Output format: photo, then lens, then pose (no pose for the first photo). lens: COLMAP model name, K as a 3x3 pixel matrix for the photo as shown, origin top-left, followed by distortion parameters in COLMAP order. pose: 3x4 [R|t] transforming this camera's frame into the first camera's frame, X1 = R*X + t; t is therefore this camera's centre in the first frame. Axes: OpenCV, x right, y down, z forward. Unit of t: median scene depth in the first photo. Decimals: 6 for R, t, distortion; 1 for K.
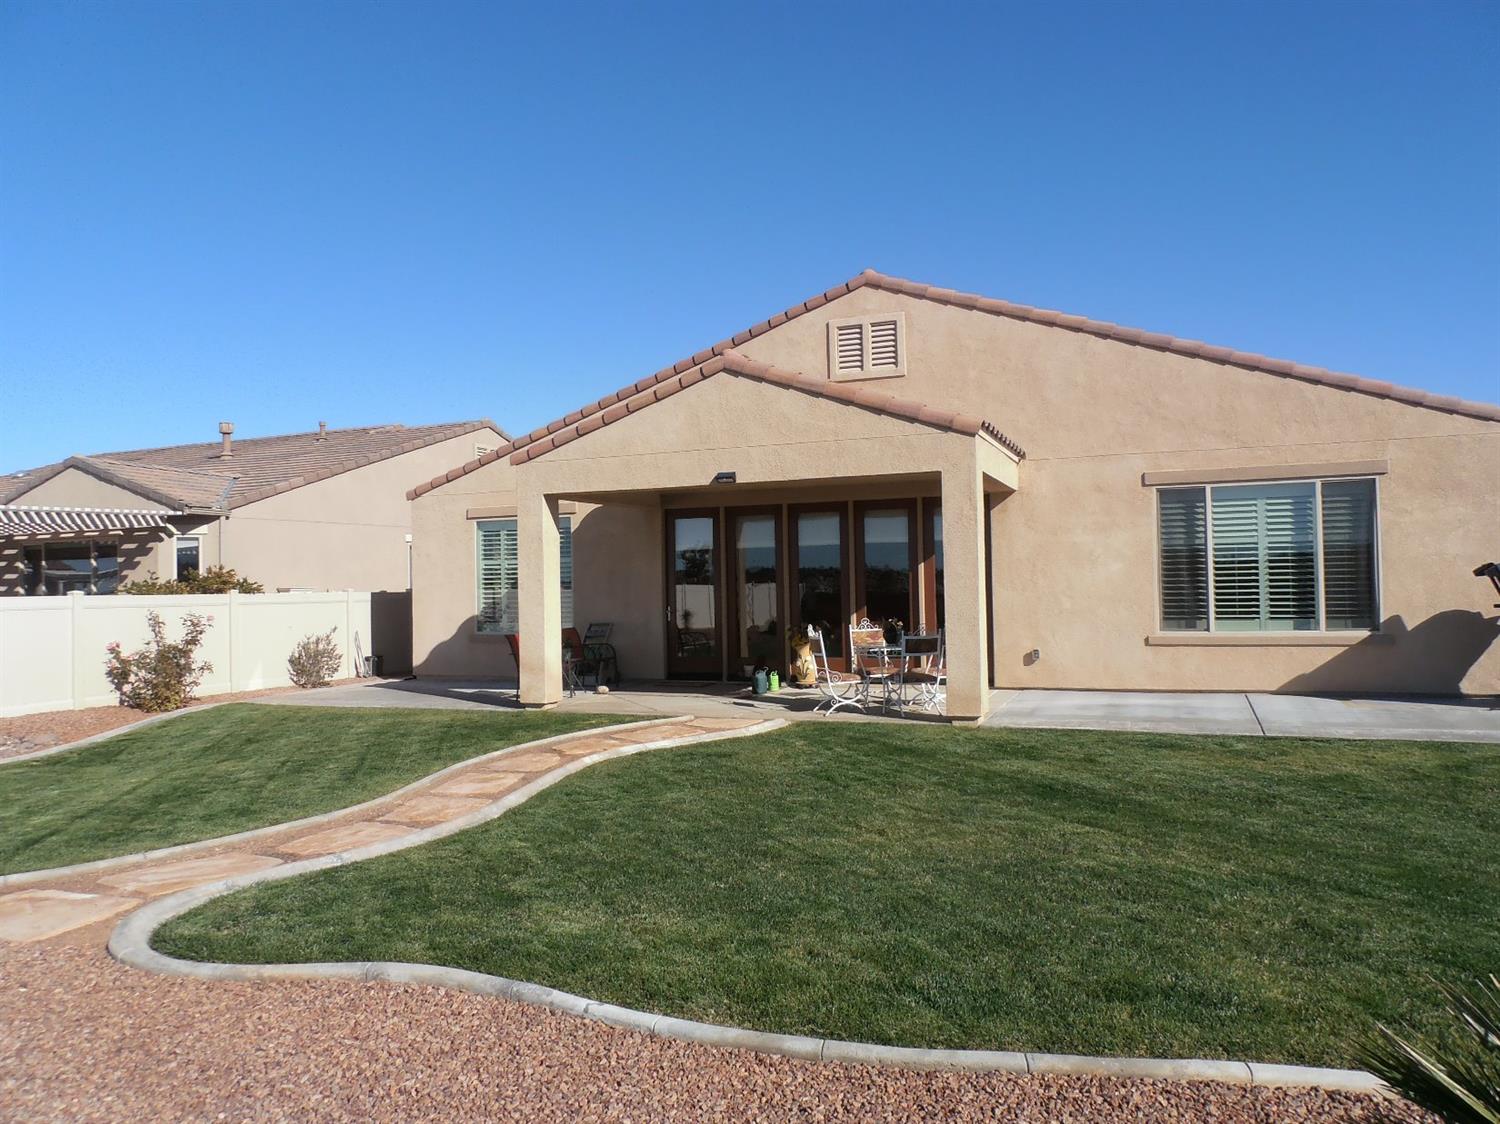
lens RADIAL K [[1046.4, 0, 754.2], [0, 1046.4, 557.2], [0, 0, 1]] dist [-0.010596, -0.005375]
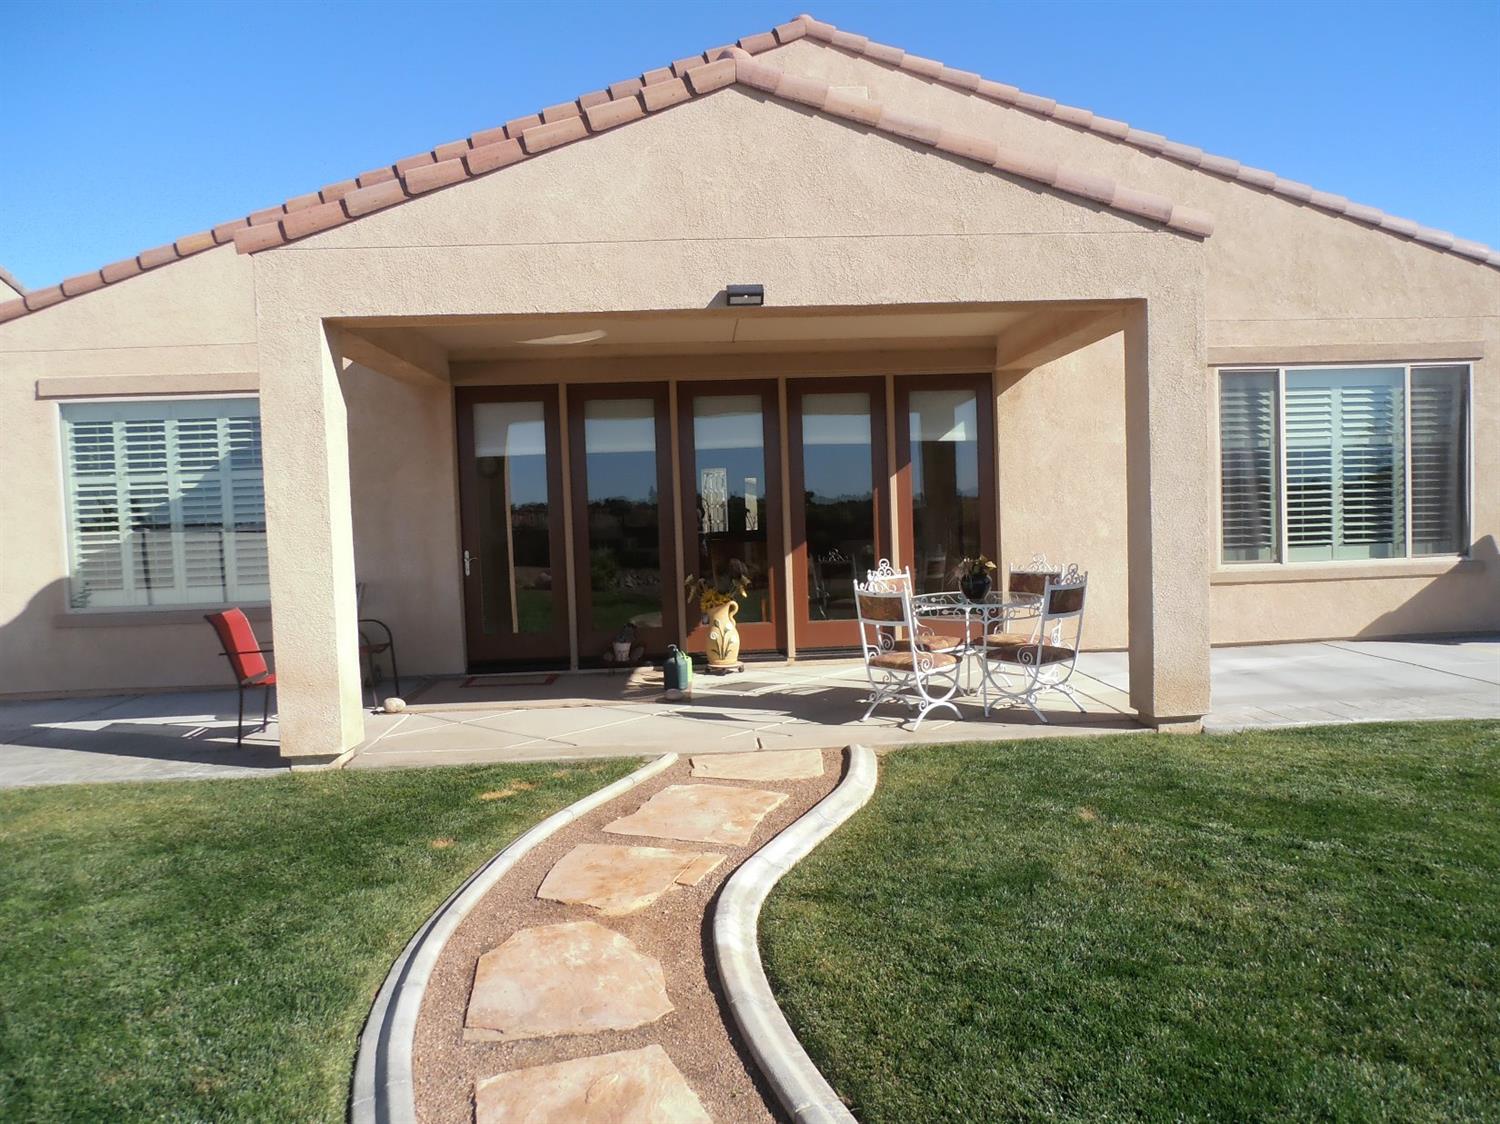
lens RADIAL K [[1046.4, 0, 753.3], [0, 1046.4, 558.7], [0, 0, 1]] dist [-0.010596, -0.005375]
pose [[0.904766, -0.028964, 0.424923, -0.224273], [0.006527, 0.998511, 0.054165, 0.024155], [-0.425859, -0.046233, 0.903608, 0.473268]]
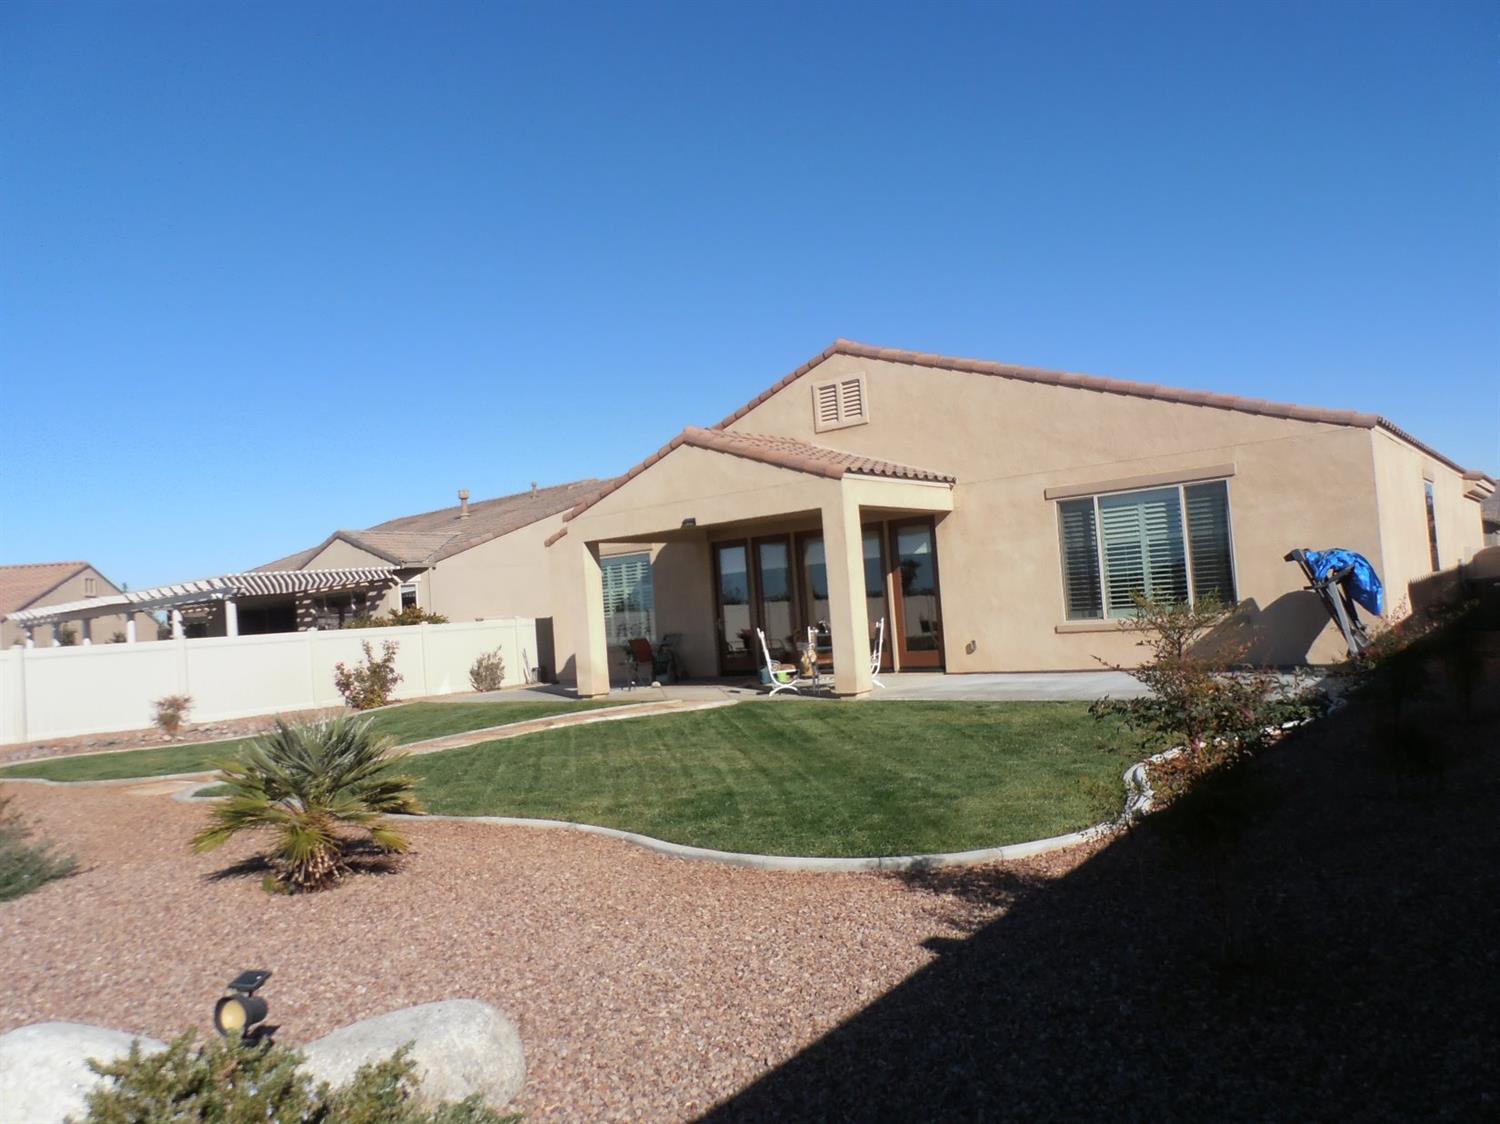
lens RADIAL K [[1046.4, 0, 752.3], [0, 1046.4, 565.8], [0, 0, 1]] dist [-0.010596, -0.005375]
pose [[0.953175, -0.062321, -0.295930, 0.403140], [0.061658, 0.998030, -0.011583, 0.000042], [0.296069, -0.007205, 0.955140, -0.237381]]
